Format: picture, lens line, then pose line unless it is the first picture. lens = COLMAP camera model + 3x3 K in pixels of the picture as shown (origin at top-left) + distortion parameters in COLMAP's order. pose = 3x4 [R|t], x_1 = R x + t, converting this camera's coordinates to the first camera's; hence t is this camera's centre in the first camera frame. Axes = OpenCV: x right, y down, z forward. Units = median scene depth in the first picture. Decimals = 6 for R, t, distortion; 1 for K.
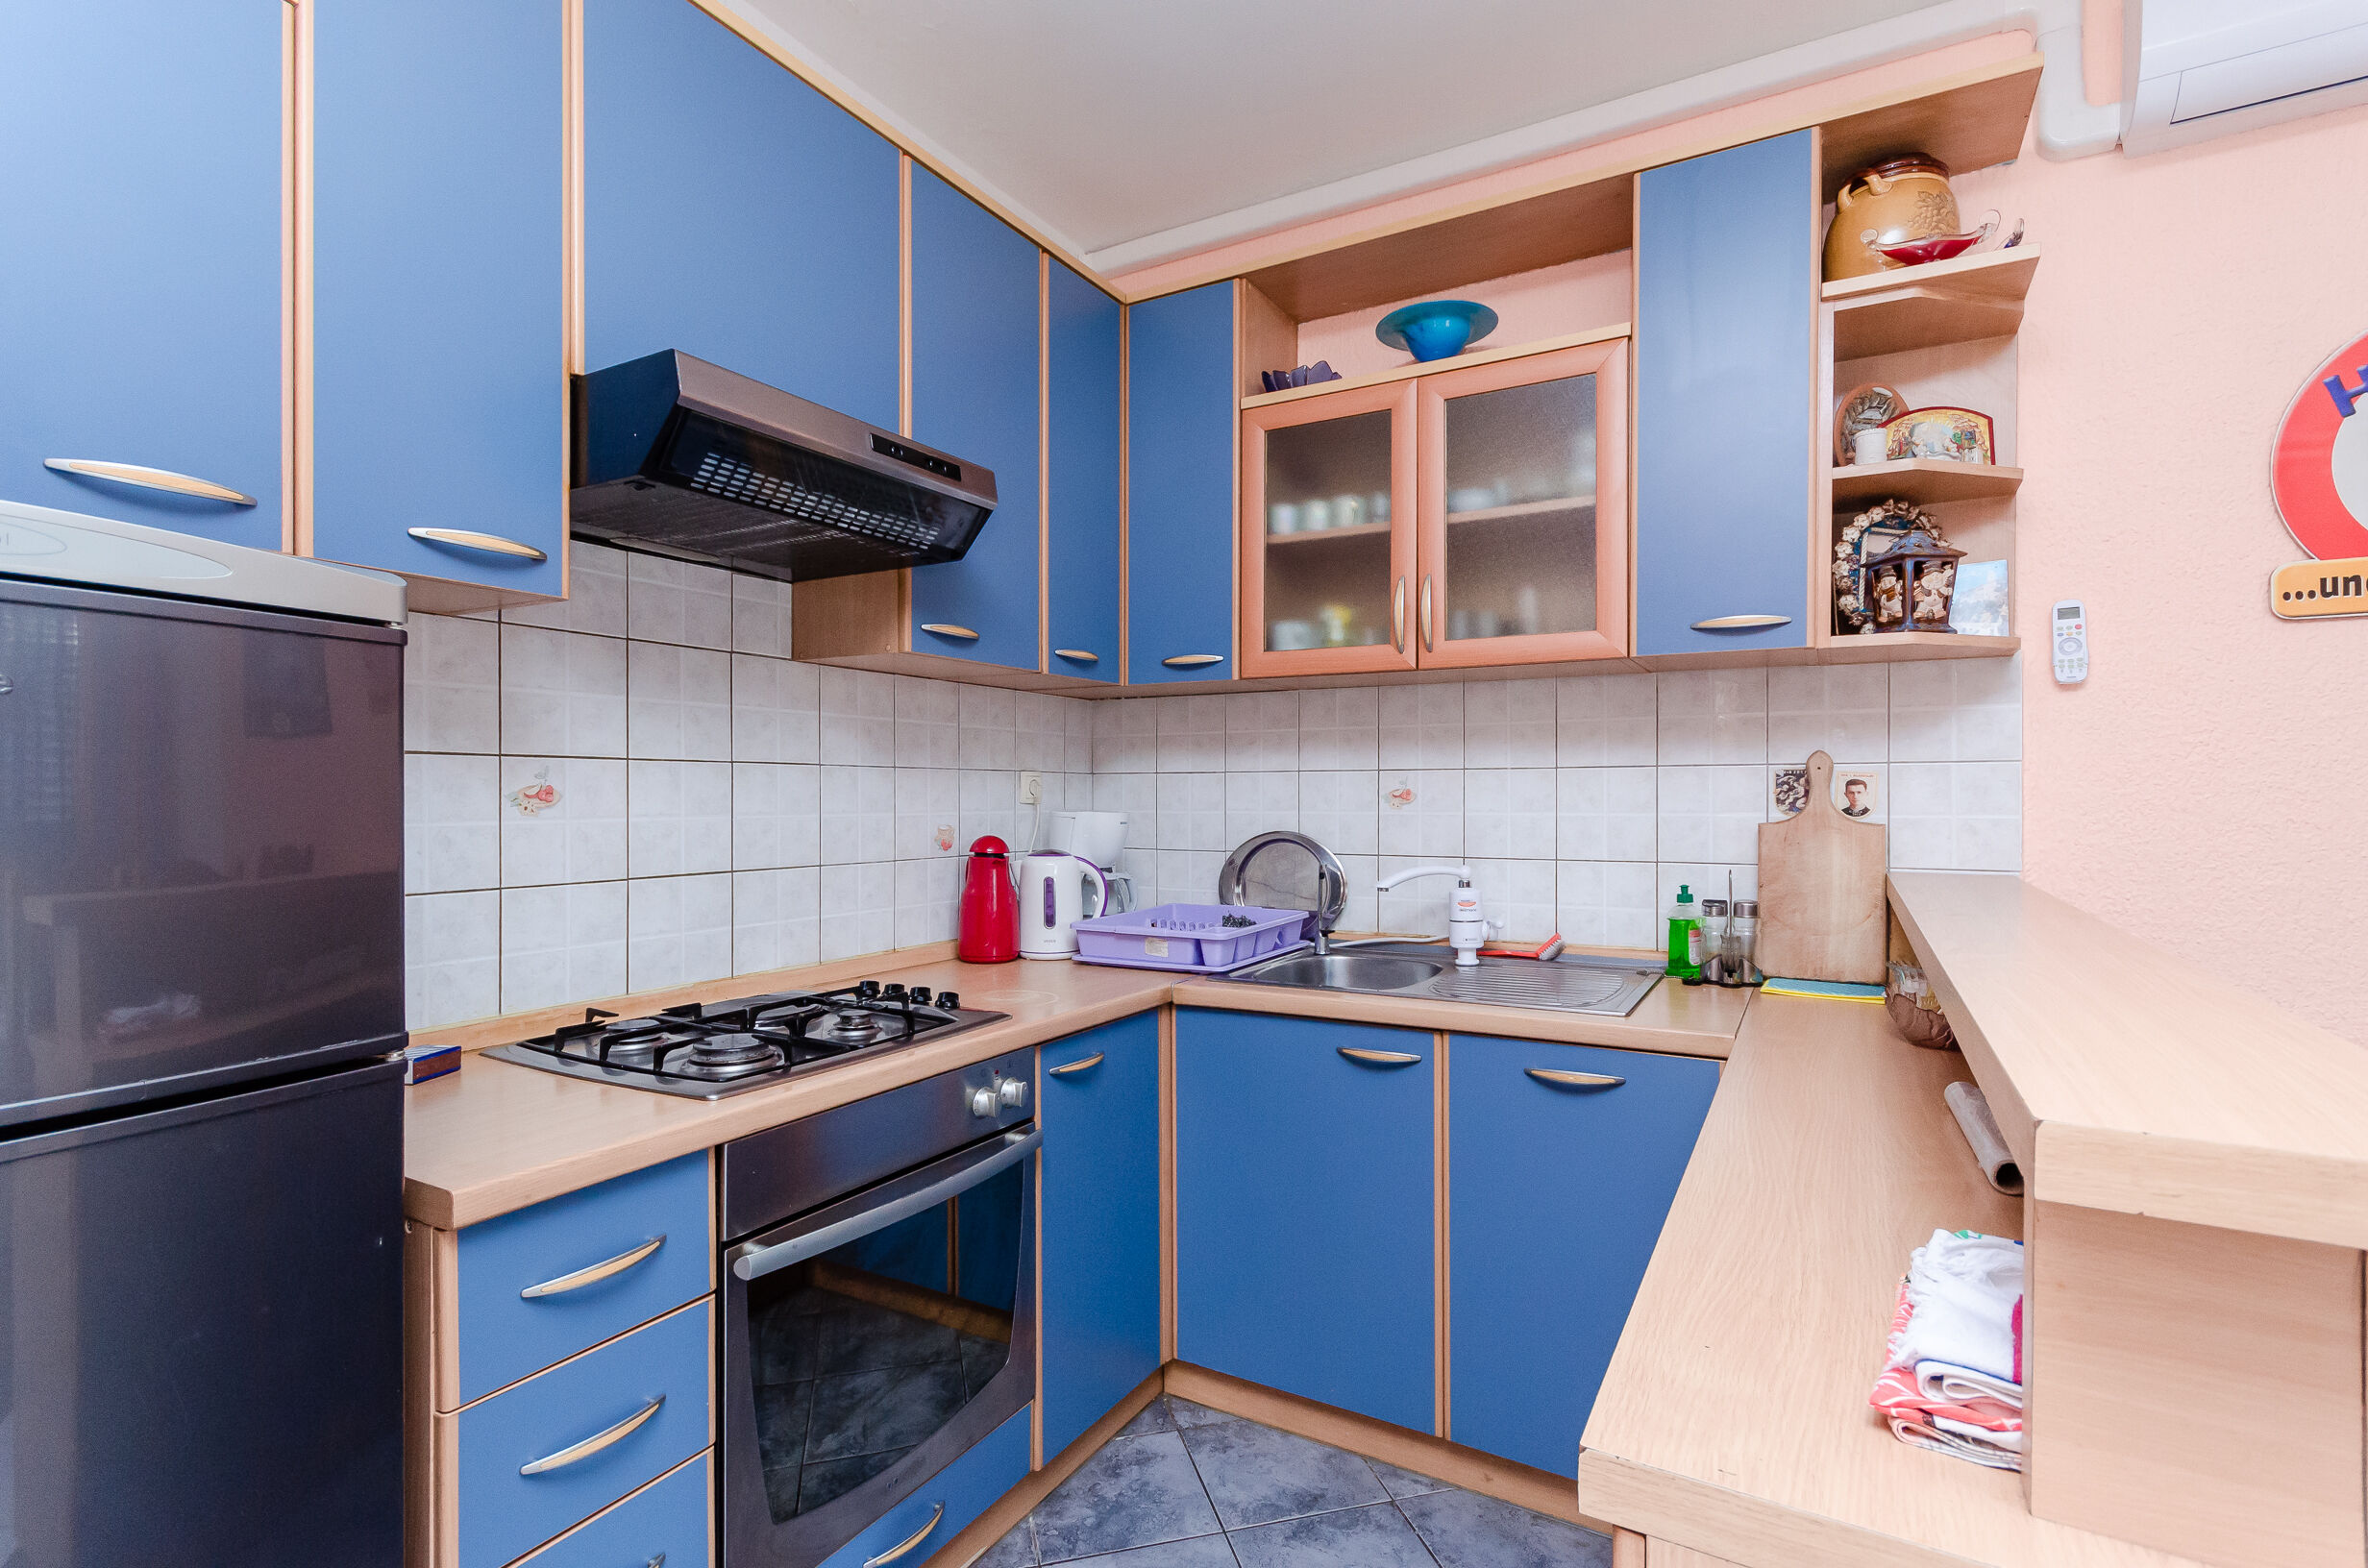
lens RADIAL K [[1014.0, 0, 1310.4], [0, 1014.0, 823.8], [0, 0, 1]] dist [0.003152, 0.000234]
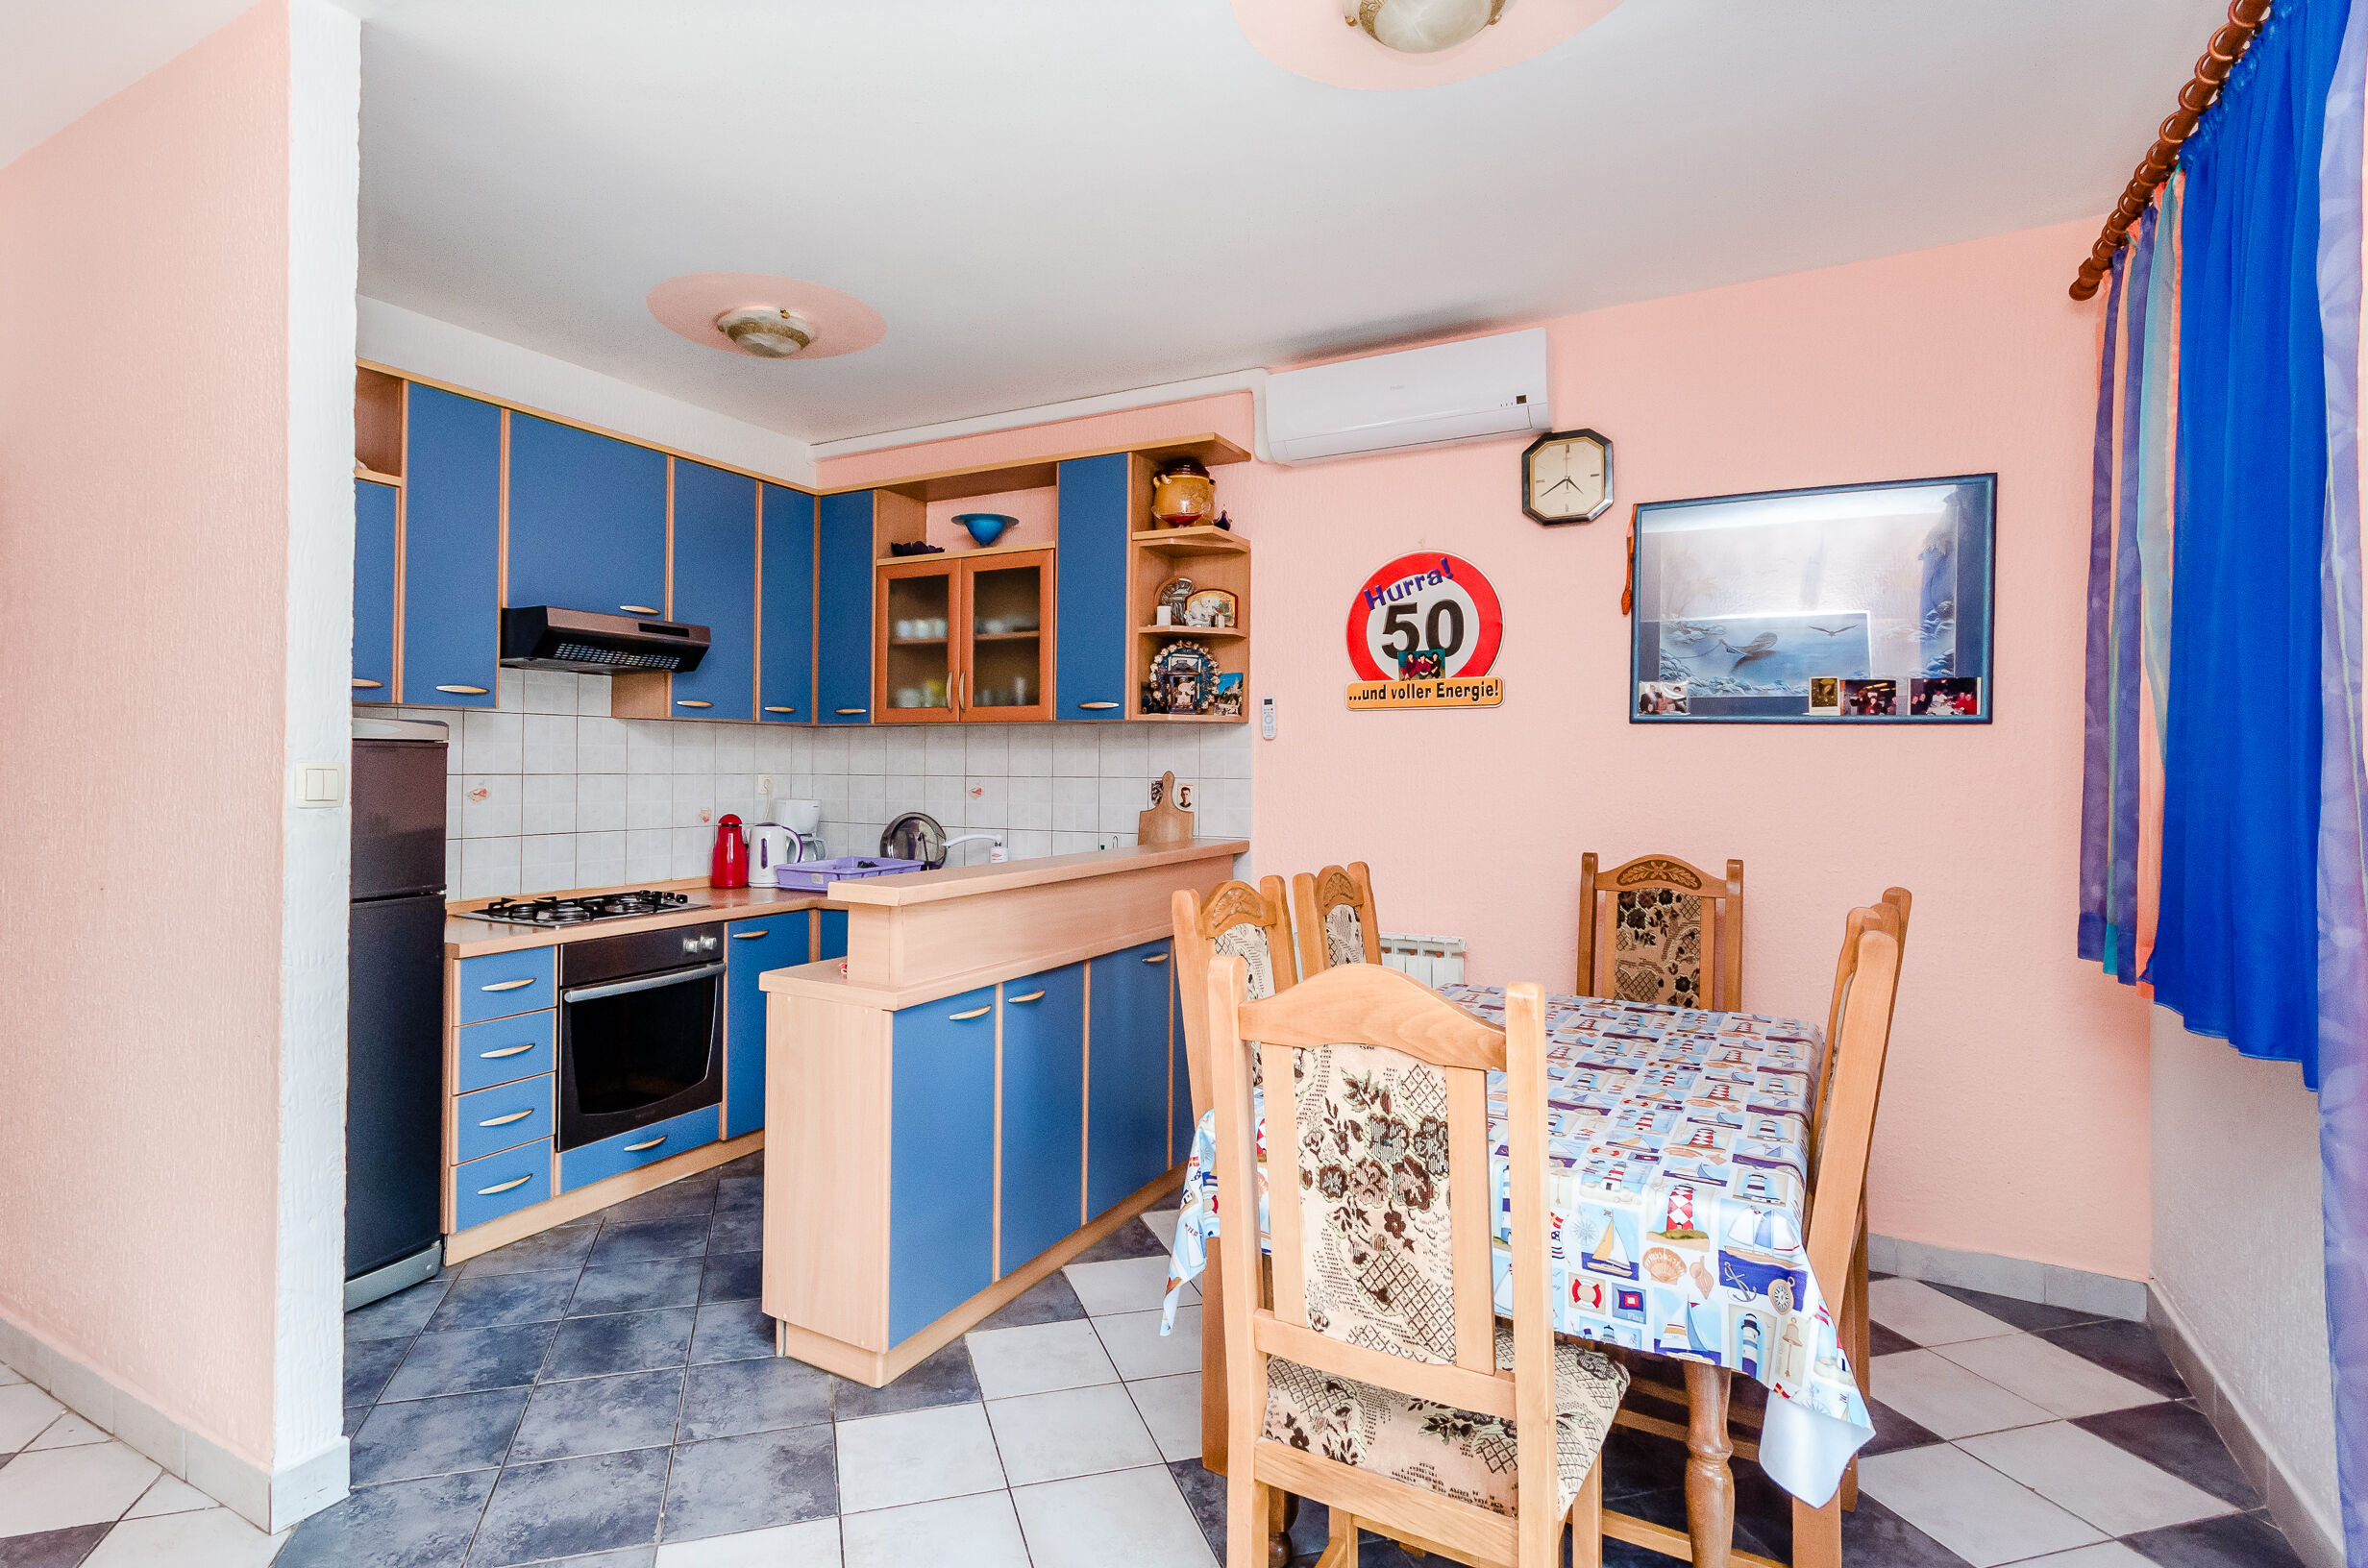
lens RADIAL K [[1039.3, 0, 1178.5], [0, 1039.3, 789.5], [0, 0, 1]] dist [0.001412, 0.000416]
pose [[0.999635, 0.007418, -0.025964, 0.621030], [-0.007772, 0.999878, -0.013569, -0.015159], [0.025860, 0.013766, 0.999571, -0.937912]]
